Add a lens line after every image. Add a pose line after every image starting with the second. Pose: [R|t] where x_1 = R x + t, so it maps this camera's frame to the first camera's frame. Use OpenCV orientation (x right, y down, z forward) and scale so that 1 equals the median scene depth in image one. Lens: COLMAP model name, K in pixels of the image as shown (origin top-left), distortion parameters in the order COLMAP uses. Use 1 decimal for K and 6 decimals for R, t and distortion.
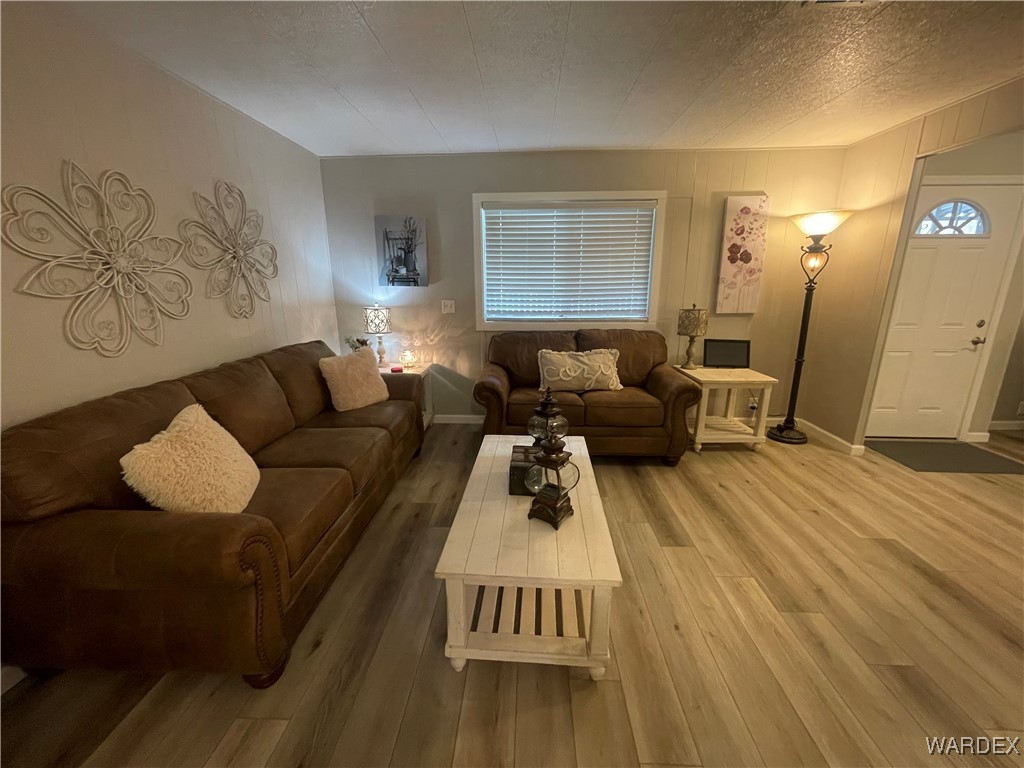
lens RADIAL K [[412.4, 0, 511.5], [0, 412.4, 384.6], [0, 0, 1]] dist [-0.000489, -0.000357]
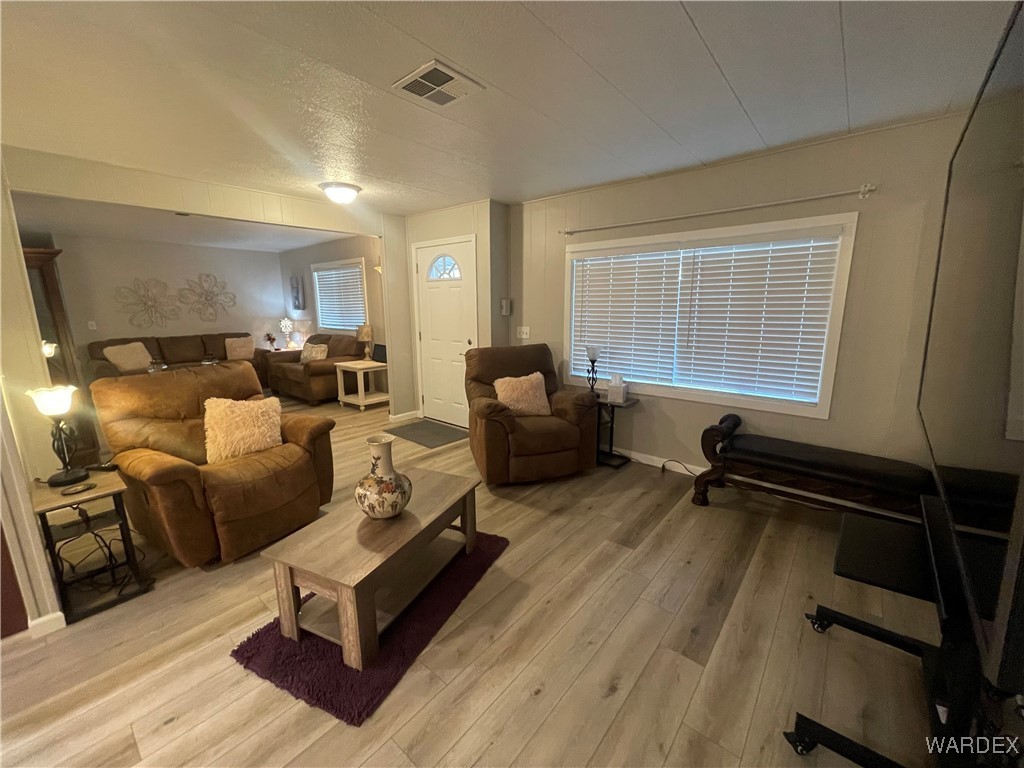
lens RADIAL K [[412.4, 0, 511.8], [0, 412.4, 386.1], [0, 0, 1]] dist [-0.000489, -0.000357]
pose [[0.796204, 0.119453, -0.593120, 2.166024], [-0.148551, 0.988905, -0.000252, -0.026673], [0.586509, 0.088309, 0.805114, 0.009574]]
